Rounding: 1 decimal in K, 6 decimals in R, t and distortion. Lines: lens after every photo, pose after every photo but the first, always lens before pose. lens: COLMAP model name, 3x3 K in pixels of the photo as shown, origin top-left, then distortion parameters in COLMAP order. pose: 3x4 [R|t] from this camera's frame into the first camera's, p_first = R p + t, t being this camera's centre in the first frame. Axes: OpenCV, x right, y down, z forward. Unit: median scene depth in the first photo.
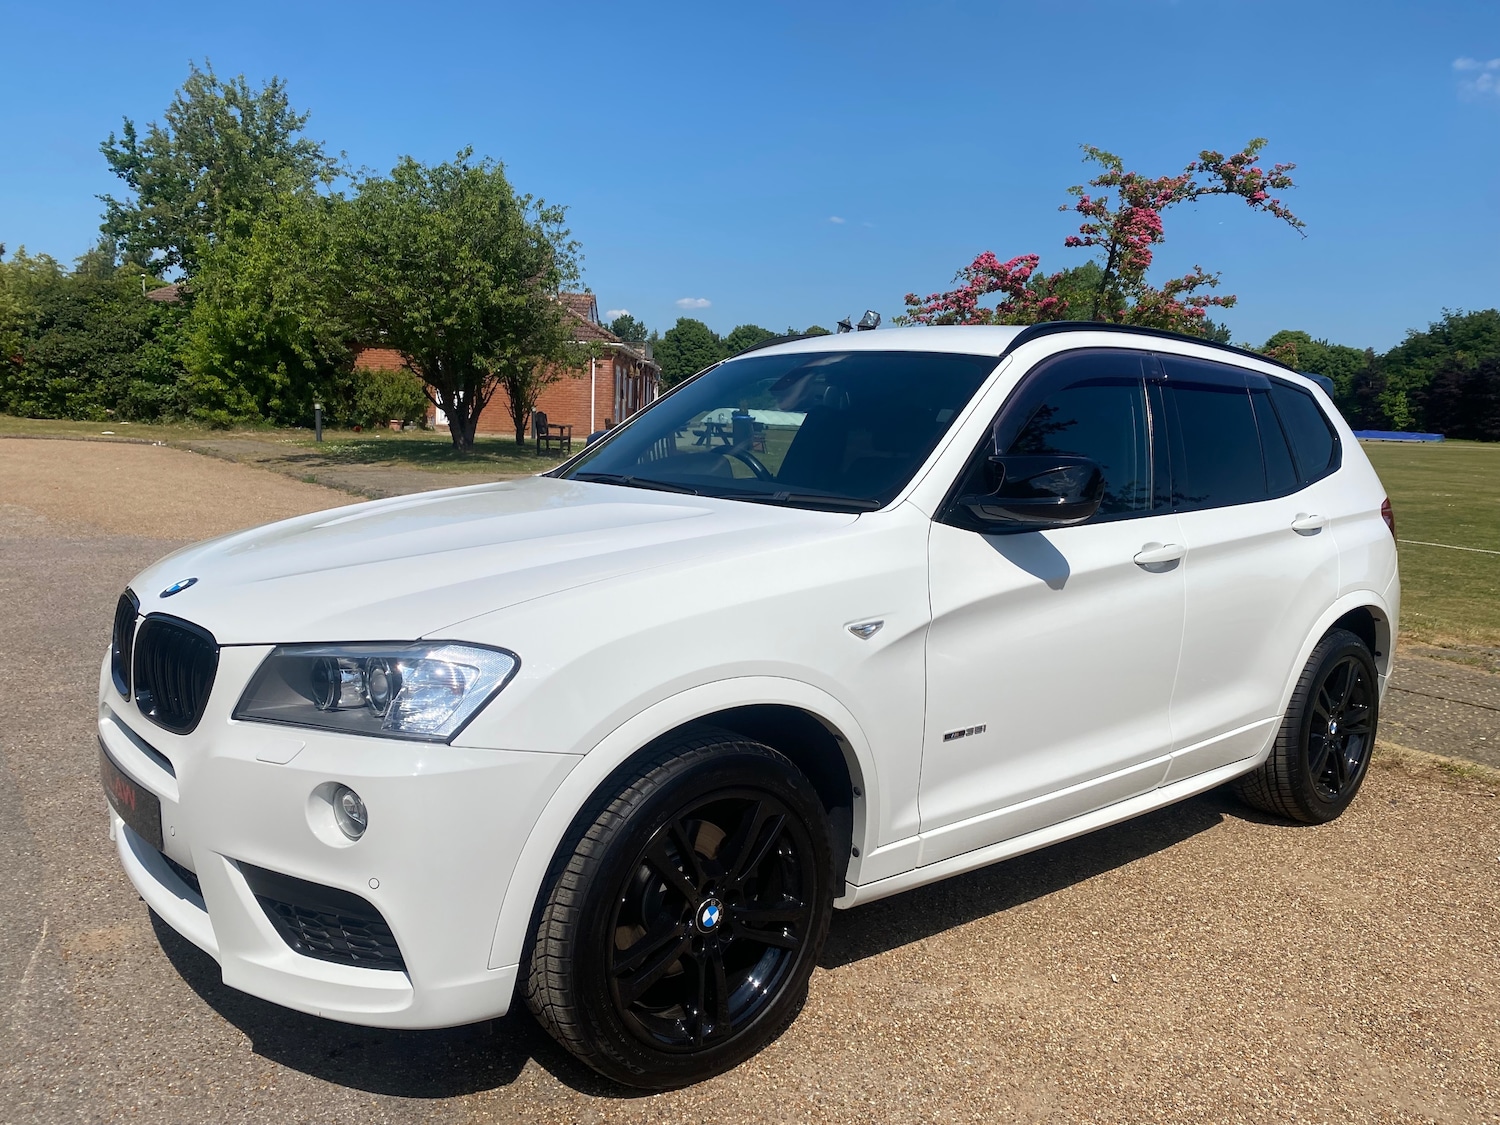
lens RADIAL K [[1155.4, 0, 734.5], [0, 1155.4, 564.2], [0, 0, 1]] dist [0.020883, -0.016724]
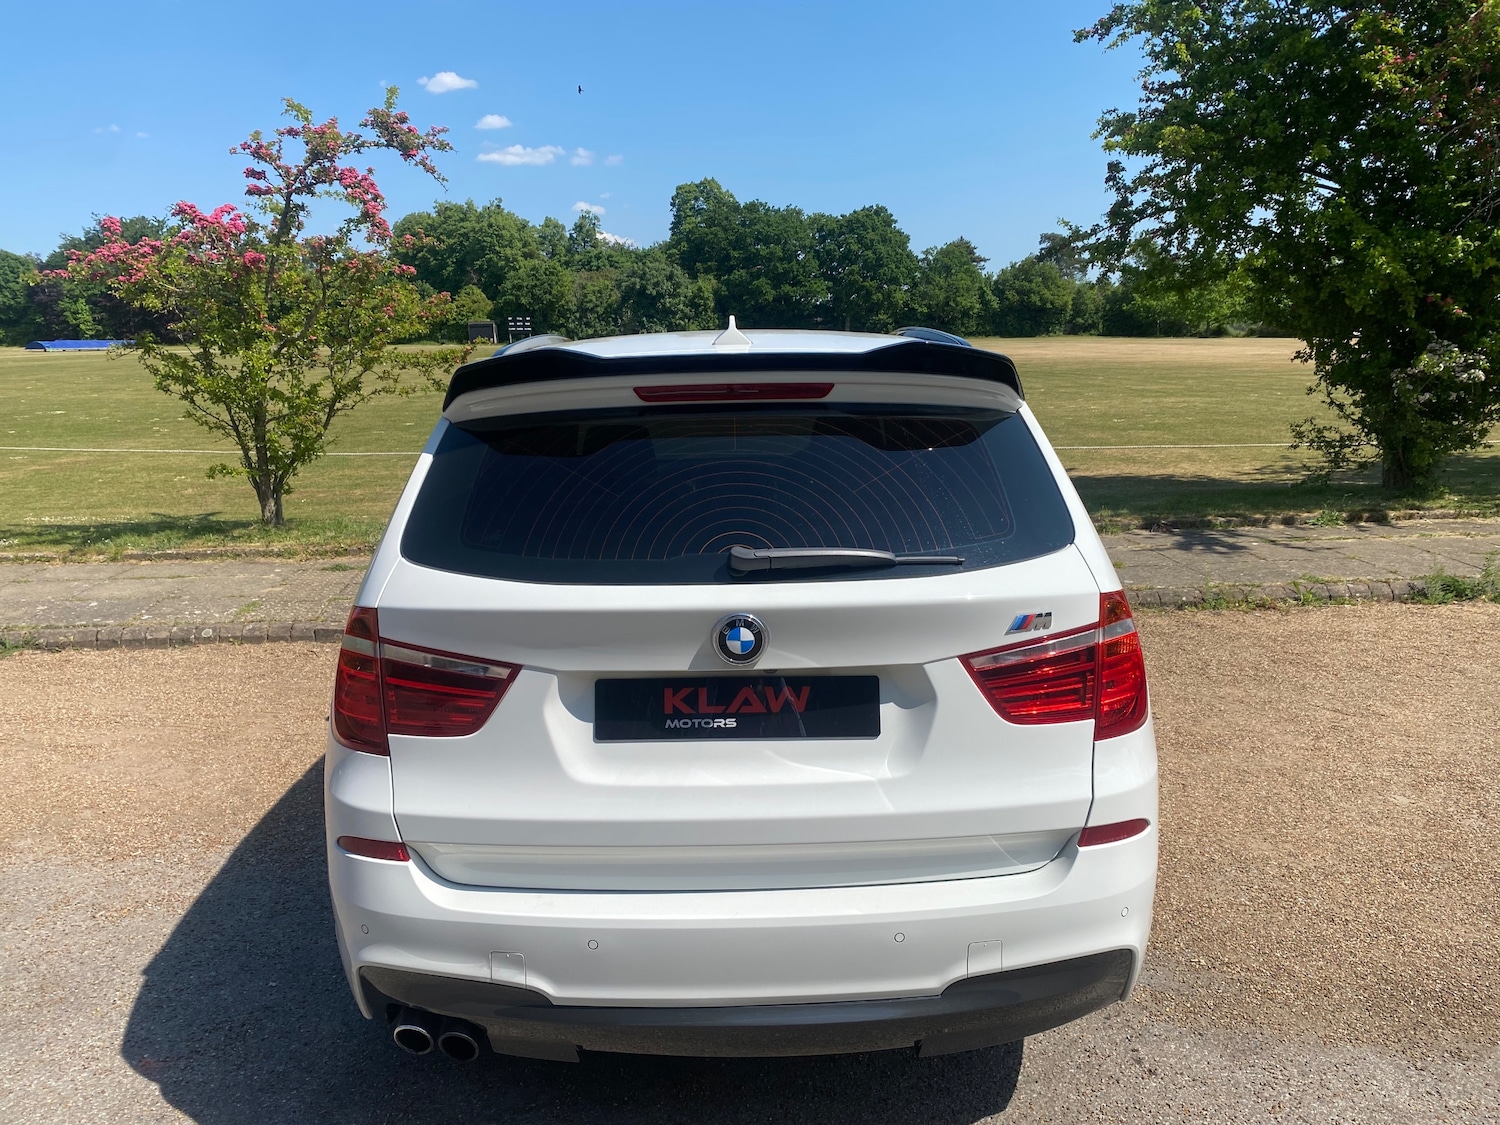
lens RADIAL K [[1155.4, 0, 734.9], [0, 1155.4, 571.1], [0, 0, 1]] dist [0.020883, -0.016724]
pose [[0.499436, -0.220751, 0.837754, -0.168252], [0.148126, 0.974512, 0.168480, -0.035632], [-0.853593, 0.039949, 0.519406, 0.091341]]
